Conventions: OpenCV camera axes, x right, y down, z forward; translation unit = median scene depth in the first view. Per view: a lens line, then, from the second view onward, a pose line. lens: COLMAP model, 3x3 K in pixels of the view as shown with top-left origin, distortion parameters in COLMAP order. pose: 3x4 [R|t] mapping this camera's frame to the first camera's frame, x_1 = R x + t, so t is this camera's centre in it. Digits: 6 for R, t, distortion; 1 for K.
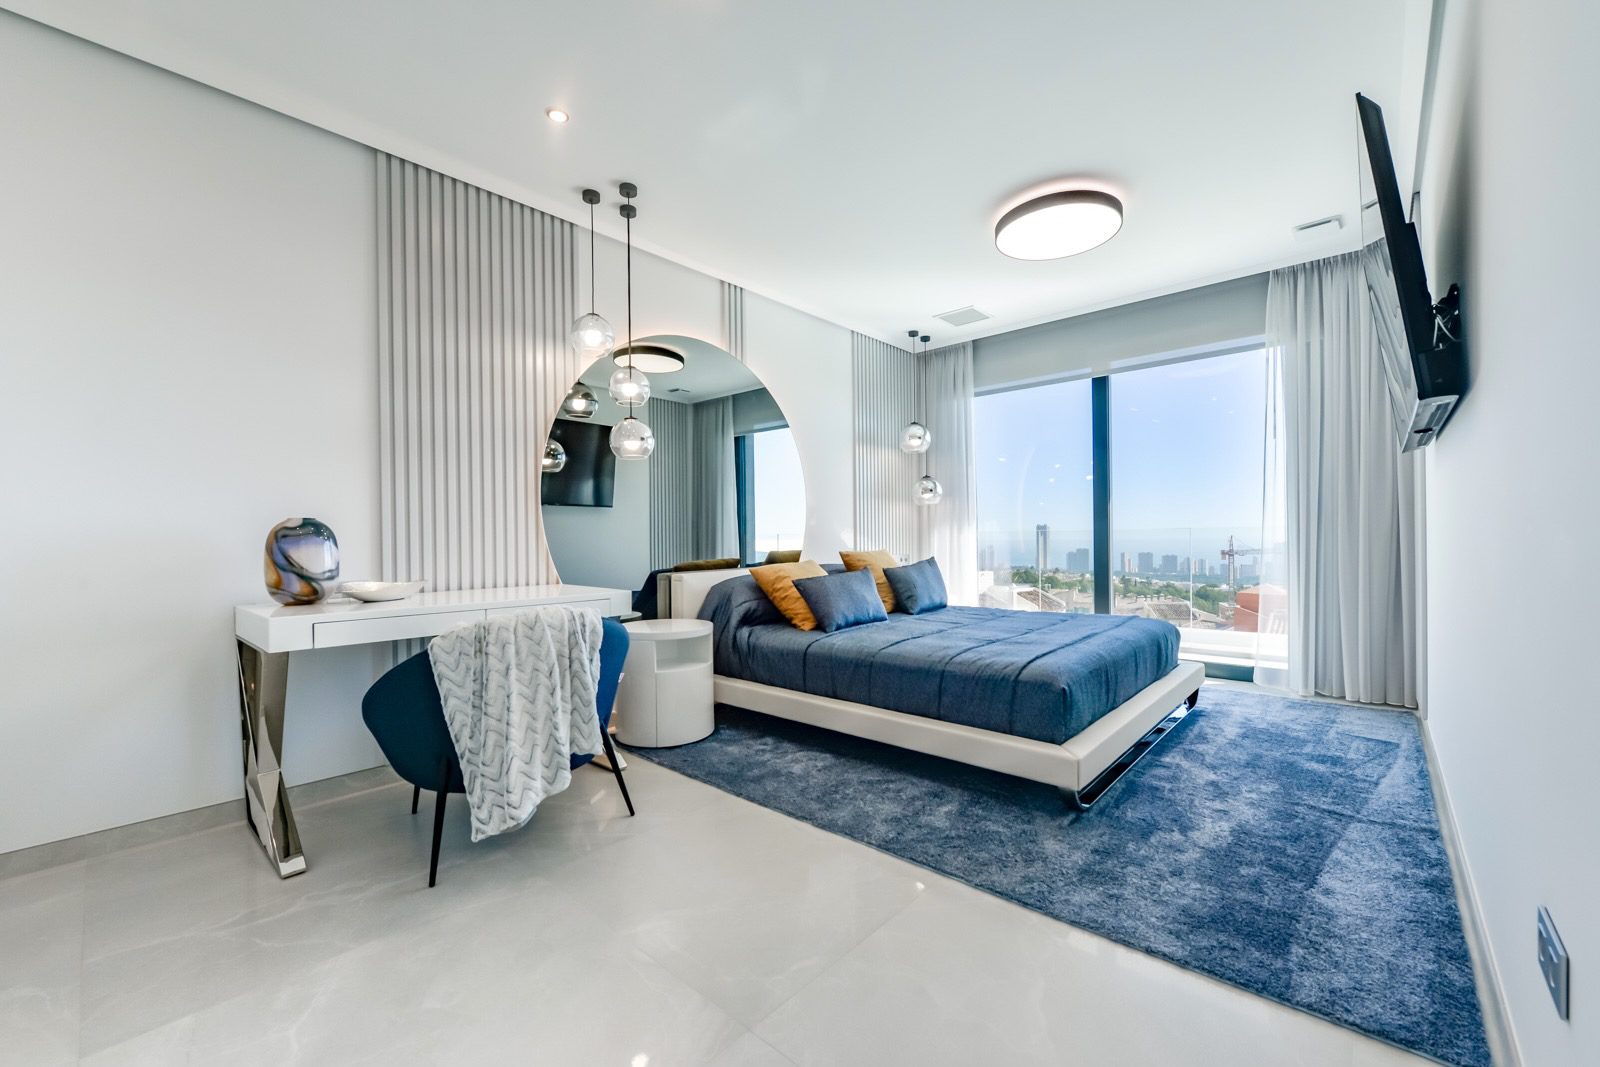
lens RADIAL K [[650.5, 0, 753.9], [0, 650.5, 536.6], [0, 0, 1]] dist [-0.000444, -0.000134]
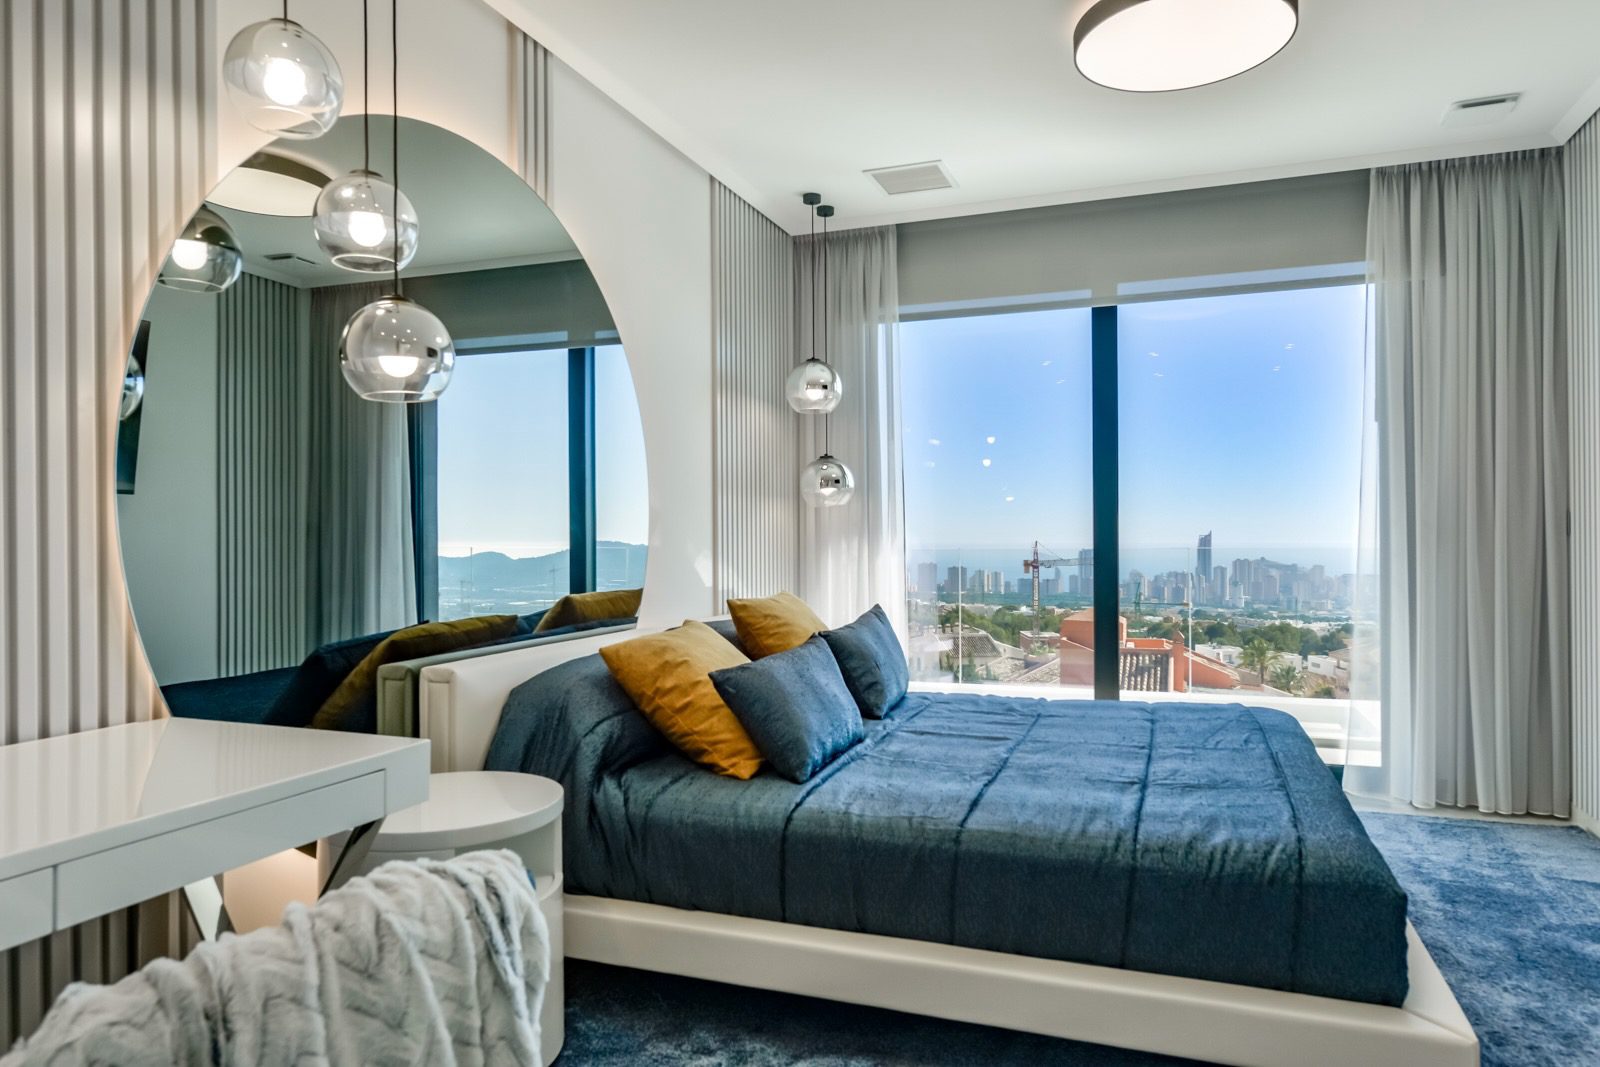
lens RADIAL K [[1052.2, 0, 776.9], [0, 1052.2, 535.9], [0, 0, 1]] dist [0.006949, 0.001379]
pose [[0.918020, 0.004715, 0.396506, -0.183415], [-0.003724, 0.999988, -0.003269, -0.027705], [-0.396517, 0.001525, 0.918026, 0.248788]]
